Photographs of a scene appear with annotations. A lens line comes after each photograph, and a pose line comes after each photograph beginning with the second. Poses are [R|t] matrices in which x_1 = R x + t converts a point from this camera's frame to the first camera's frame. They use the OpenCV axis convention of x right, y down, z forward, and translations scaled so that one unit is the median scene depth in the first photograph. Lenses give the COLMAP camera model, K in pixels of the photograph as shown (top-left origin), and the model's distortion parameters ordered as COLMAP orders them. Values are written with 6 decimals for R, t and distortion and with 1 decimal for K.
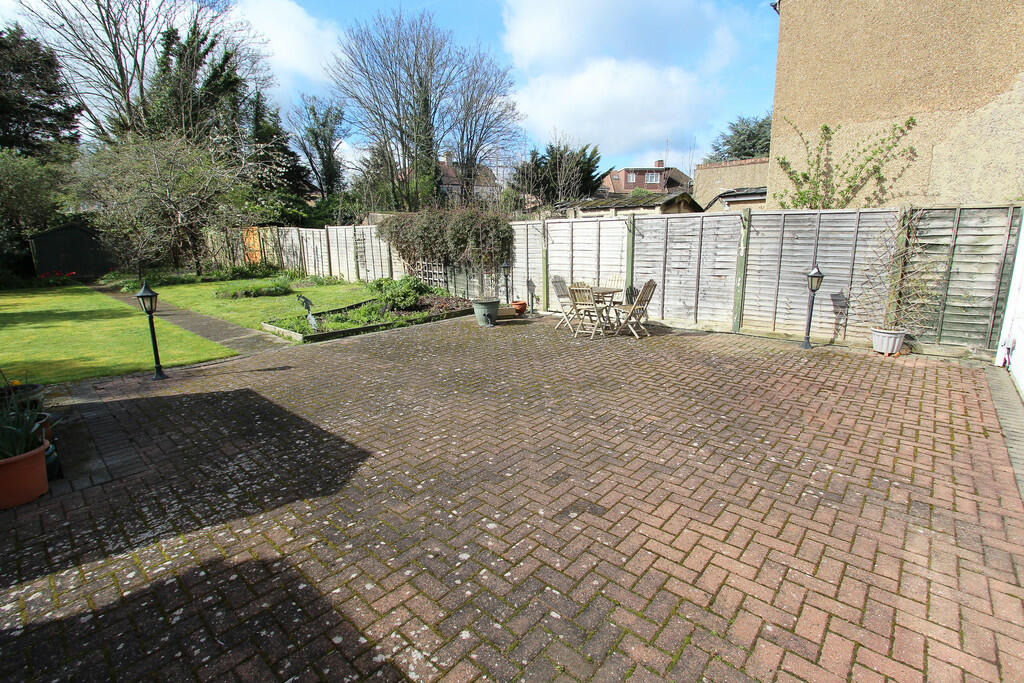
lens RADIAL K [[472.8, 0, 515.5], [0, 472.8, 338.0], [0, 0, 1]] dist [-0.012055, -0.000161]
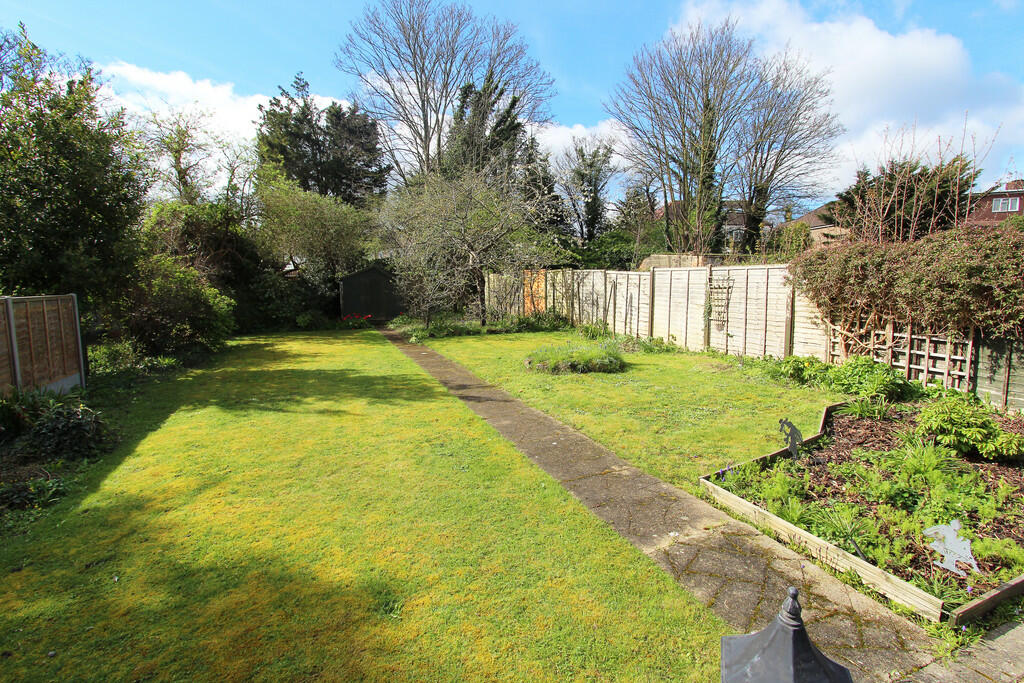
lens RADIAL K [[472.8, 0, 515.5], [0, 472.8, 338.0], [0, 0, 1]] dist [-0.012055, -0.000161]
pose [[0.900147, 0.057948, -0.431715, -0.229818], [-0.097689, 0.992721, -0.070436, -0.050993], [0.424491, 0.105577, 0.899256, 0.235190]]
